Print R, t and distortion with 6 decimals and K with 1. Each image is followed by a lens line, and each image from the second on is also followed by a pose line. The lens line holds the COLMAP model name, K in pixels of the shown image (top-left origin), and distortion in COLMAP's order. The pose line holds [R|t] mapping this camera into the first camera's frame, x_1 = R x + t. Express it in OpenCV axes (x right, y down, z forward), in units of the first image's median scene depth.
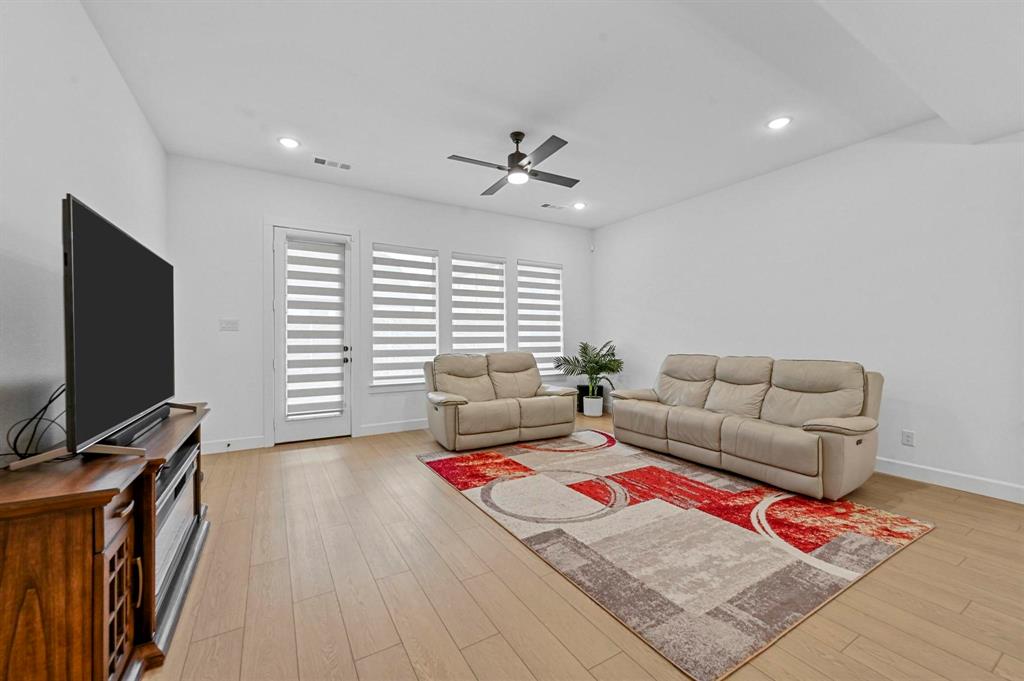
lens RADIAL K [[404.5, 0, 512.6], [0, 404.5, 341.8], [0, 0, 1]] dist [0.000312, 0.000814]
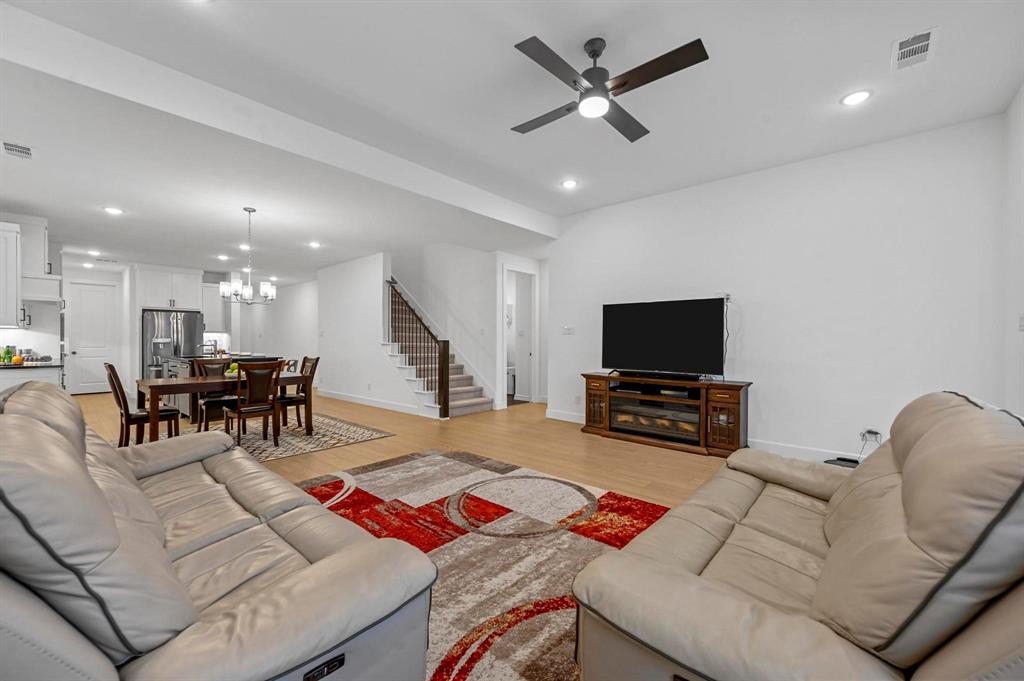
lens RADIAL K [[404.5, 0, 513.2], [0, 404.5, 340.5], [0, 0, 1]] dist [0.000312, 0.000814]
pose [[-0.952678, -0.003950, -0.303957, 0.418932], [-0.006720, 0.999945, 0.008068, -0.016329], [0.303908, 0.009729, -0.952652, 1.926088]]
